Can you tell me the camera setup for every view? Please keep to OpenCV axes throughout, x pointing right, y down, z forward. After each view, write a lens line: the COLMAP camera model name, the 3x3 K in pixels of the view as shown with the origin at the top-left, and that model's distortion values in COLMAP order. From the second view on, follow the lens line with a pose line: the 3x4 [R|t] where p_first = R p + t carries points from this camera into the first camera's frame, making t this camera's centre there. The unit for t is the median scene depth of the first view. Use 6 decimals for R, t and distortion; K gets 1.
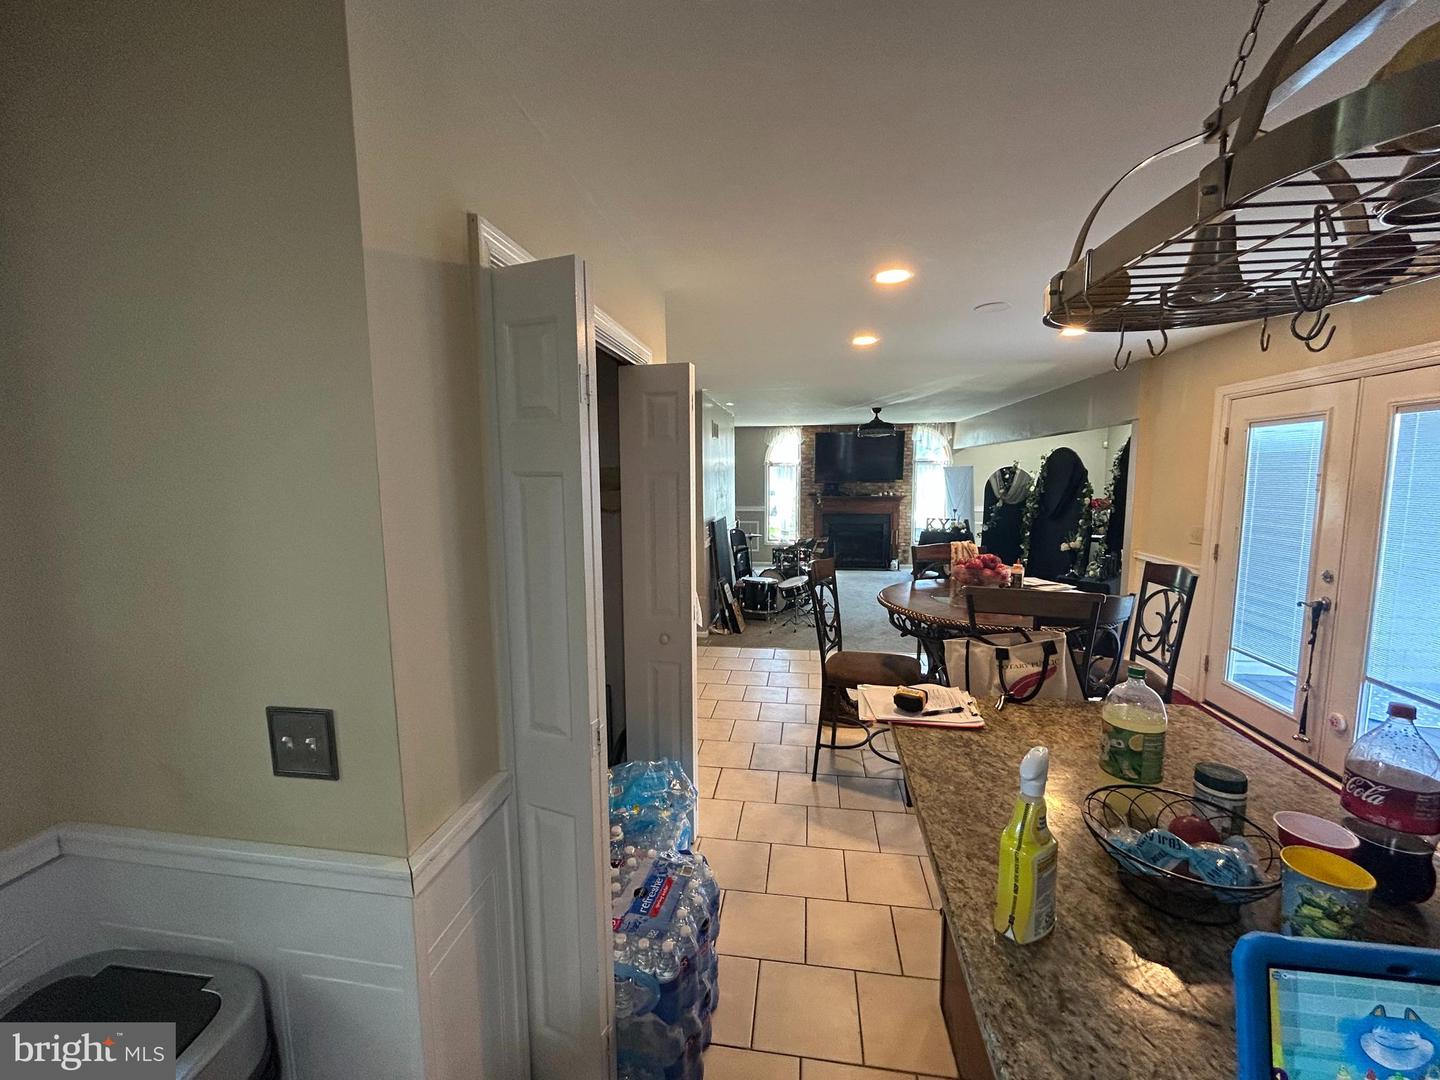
lens RADIAL K [[585.3, 0, 719.2], [0, 585.3, 538.5], [0, 0, 1]] dist [0.001368, 0.000102]
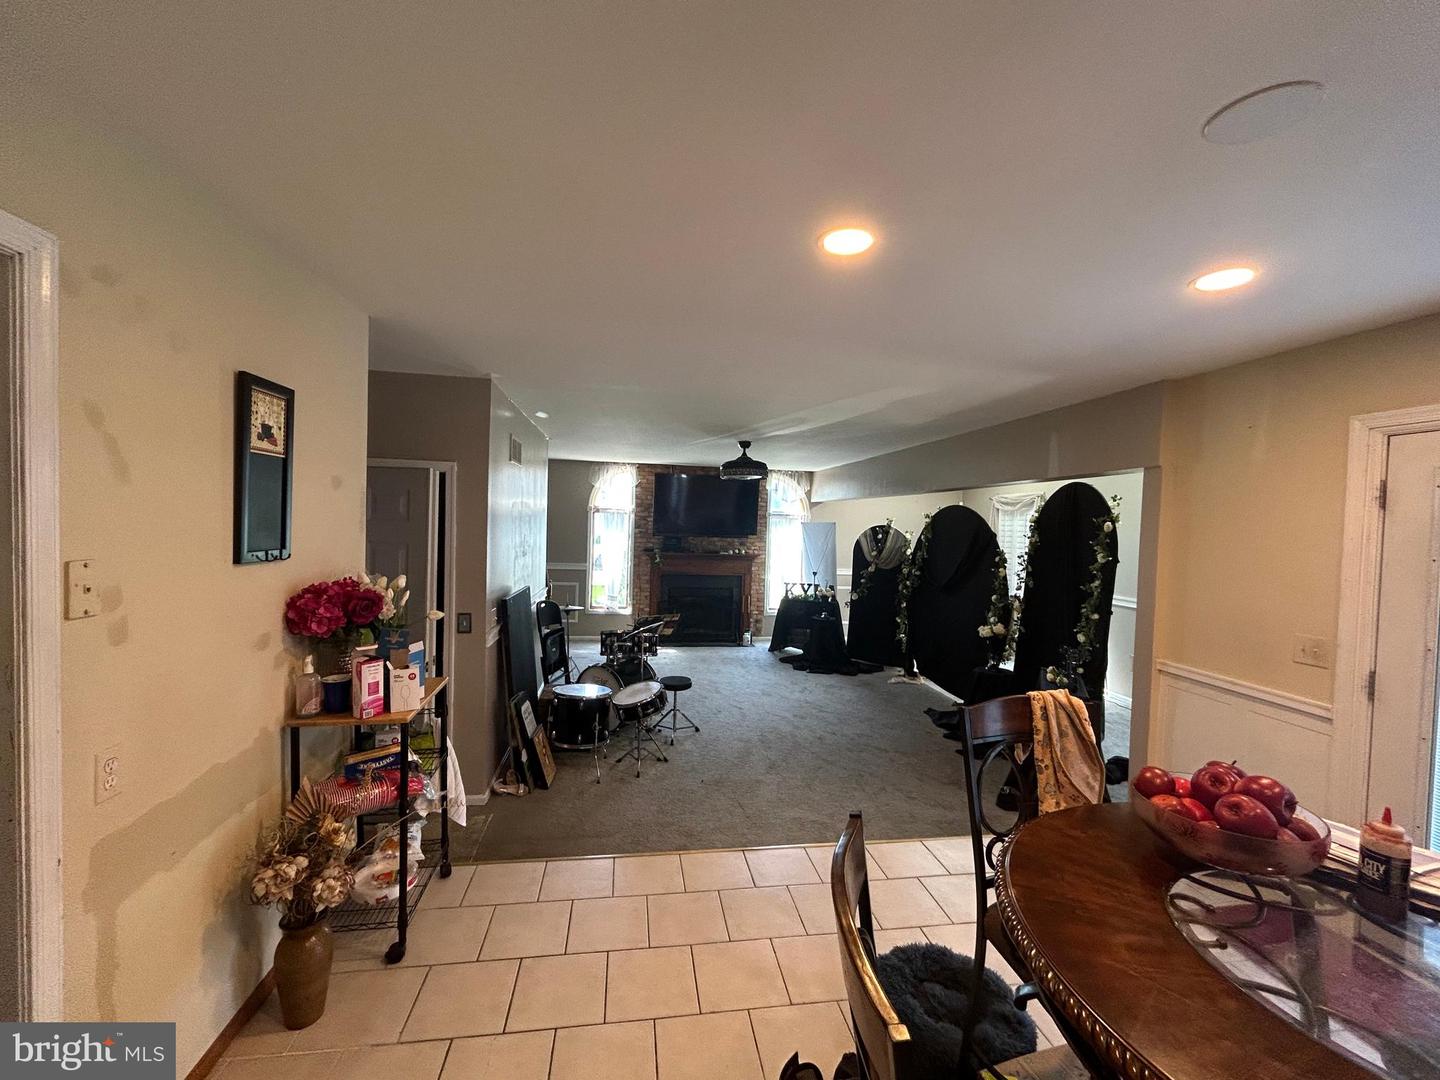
lens RADIAL K [[585.3, 0, 721.9], [0, 585.3, 540.1], [0, 0, 1]] dist [0.001368, 0.000102]
pose [[0.950638, 0.030186, 0.308832, 0.009647], [-0.005433, 0.996724, -0.080700, -0.029597], [-0.310256, 0.075038, 0.947687, 0.254193]]
